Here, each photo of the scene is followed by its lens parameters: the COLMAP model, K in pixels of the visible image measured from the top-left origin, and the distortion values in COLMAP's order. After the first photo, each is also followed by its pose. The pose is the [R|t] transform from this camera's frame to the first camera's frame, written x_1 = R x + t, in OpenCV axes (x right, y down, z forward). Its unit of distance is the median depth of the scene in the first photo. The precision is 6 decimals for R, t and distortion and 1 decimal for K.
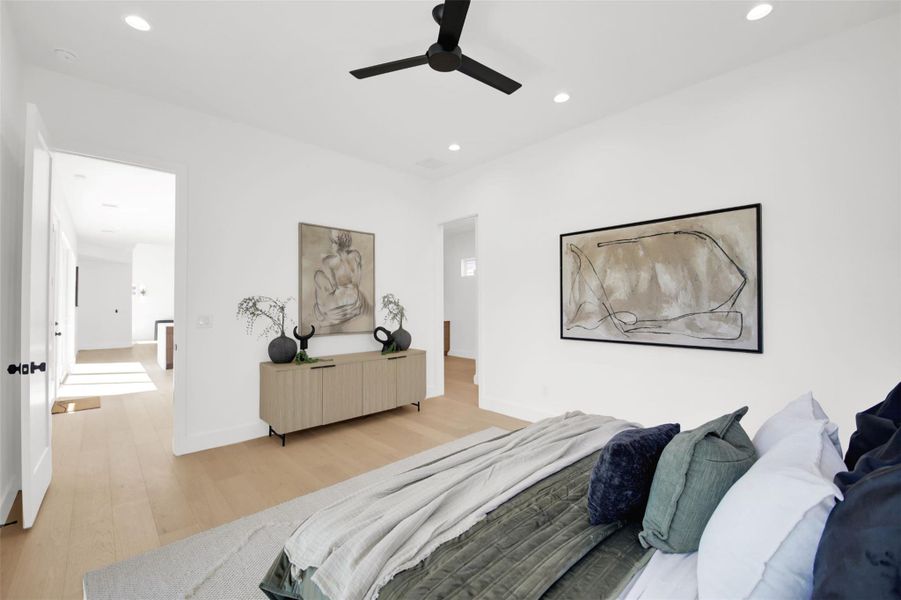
lens RADIAL K [[382.0, 0, 447.4], [0, 382.0, 299.8], [0, 0, 1]] dist [0.000270, -0.000354]
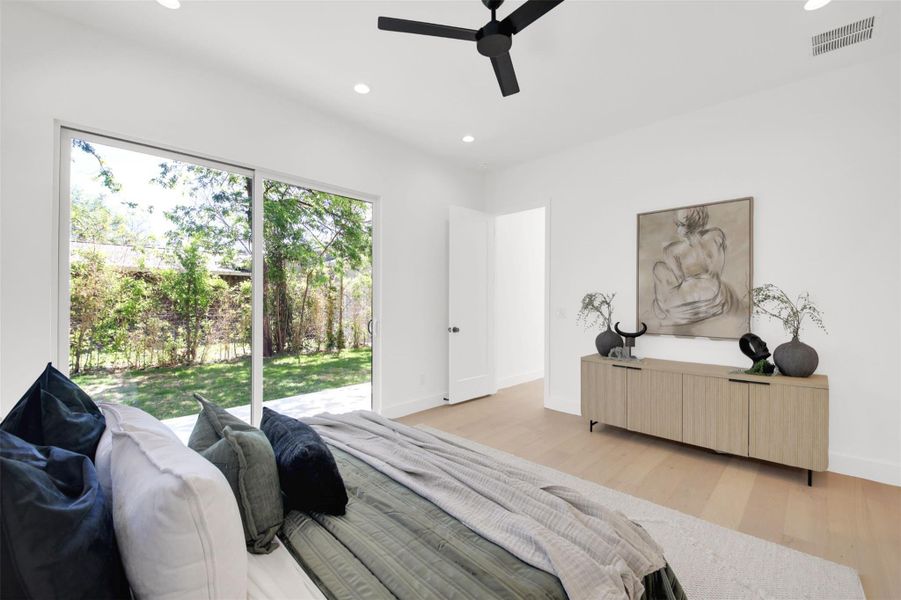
lens RADIAL K [[382.0, 0, 447.4], [0, 382.0, 299.8], [0, 0, 1]] dist [0.000270, -0.000354]
pose [[0.018395, 0.004049, -0.999823, 0.527788], [0.009789, 0.999943, 0.004230, 0.002825], [0.999783, -0.009866, 0.018354, 0.481837]]
